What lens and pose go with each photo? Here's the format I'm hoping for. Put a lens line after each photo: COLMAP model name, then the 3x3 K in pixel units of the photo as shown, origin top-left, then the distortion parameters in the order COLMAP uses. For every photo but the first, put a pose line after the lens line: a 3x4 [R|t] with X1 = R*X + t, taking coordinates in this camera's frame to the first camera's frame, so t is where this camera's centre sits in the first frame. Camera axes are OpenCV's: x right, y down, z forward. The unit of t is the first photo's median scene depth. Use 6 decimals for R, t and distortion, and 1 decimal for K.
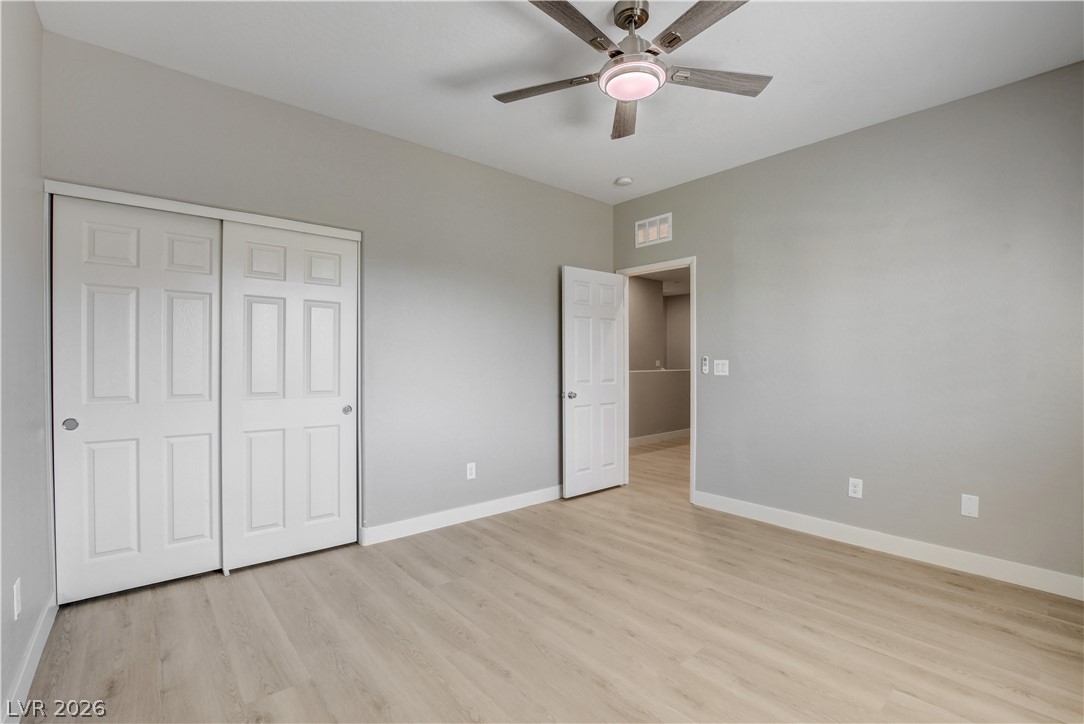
lens RADIAL K [[480.6, 0, 536.9], [0, 480.6, 362.7], [0, 0, 1]] dist [-0.022178, 0.000550]
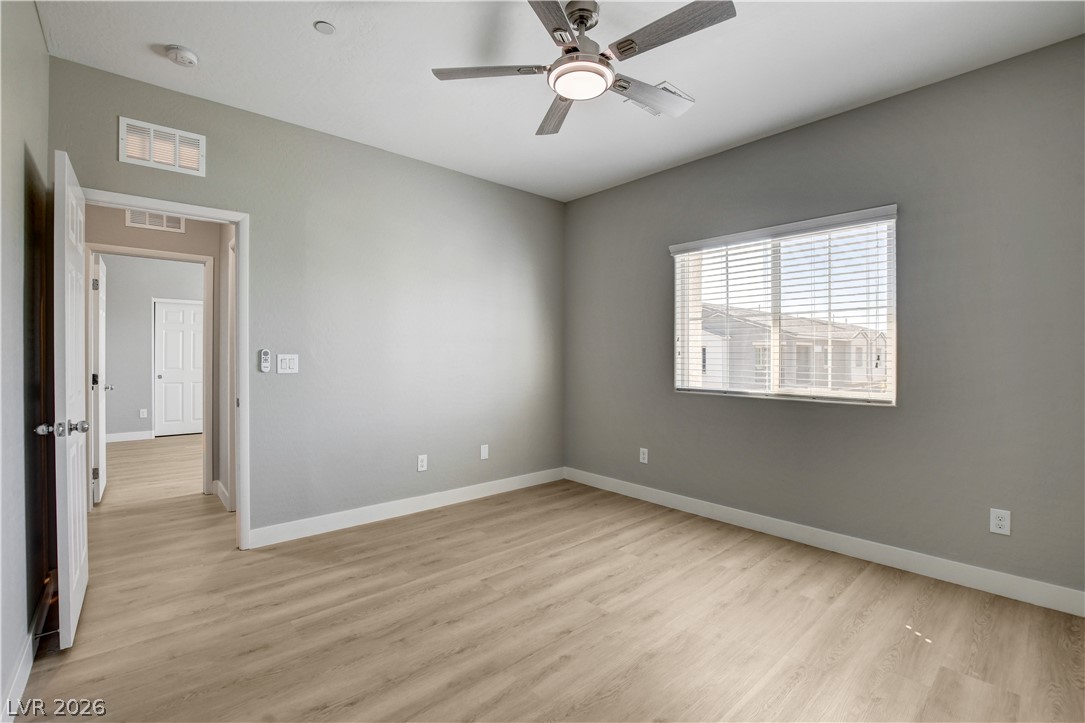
lens RADIAL K [[483.9, 0, 541.9], [0, 483.9, 352.3], [0, 0, 1]] dist [-0.028174, 0.000372]
pose [[-0.022695, 0.006256, 0.999723, -0.643394], [0.001083, 0.999980, -0.006233, -0.005065], [-0.999742, 0.000942, -0.022701, 0.863199]]
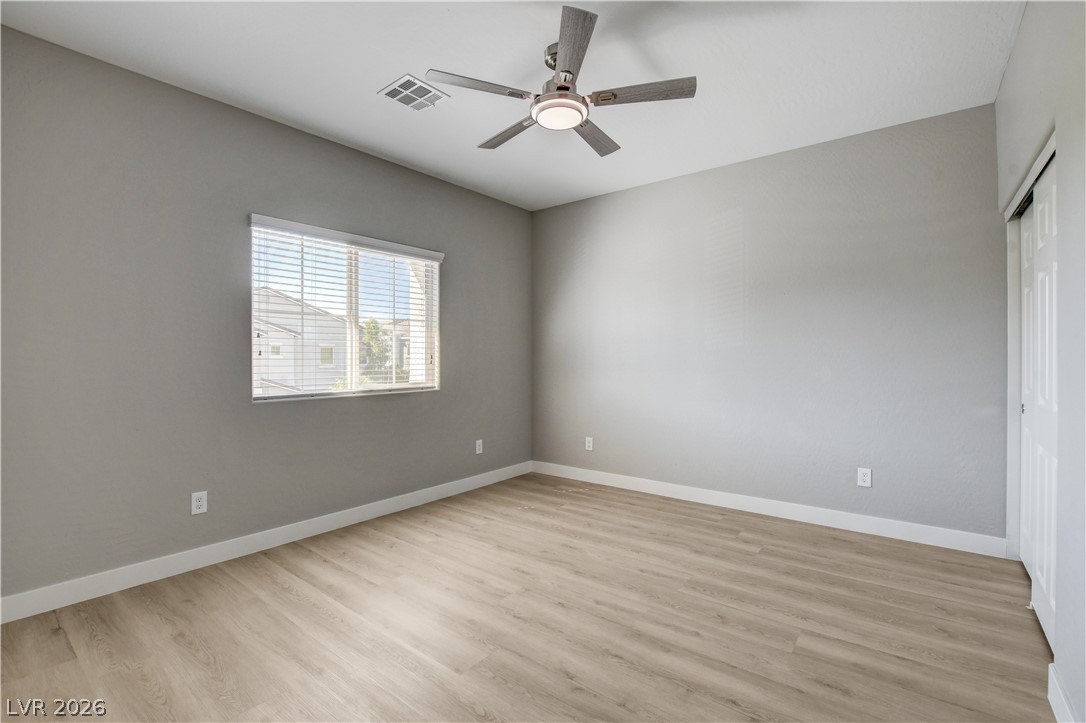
lens RADIAL K [[484.3, 0, 542.4], [0, 484.3, 352.3], [0, 0, 1]] dist [-0.028174, 0.000372]
pose [[-0.979895, 0.000686, -0.199515, 0.369656], [0.001940, 0.999980, -0.006090, -0.003716], [0.199507, -0.006354, -0.979876, 1.670423]]
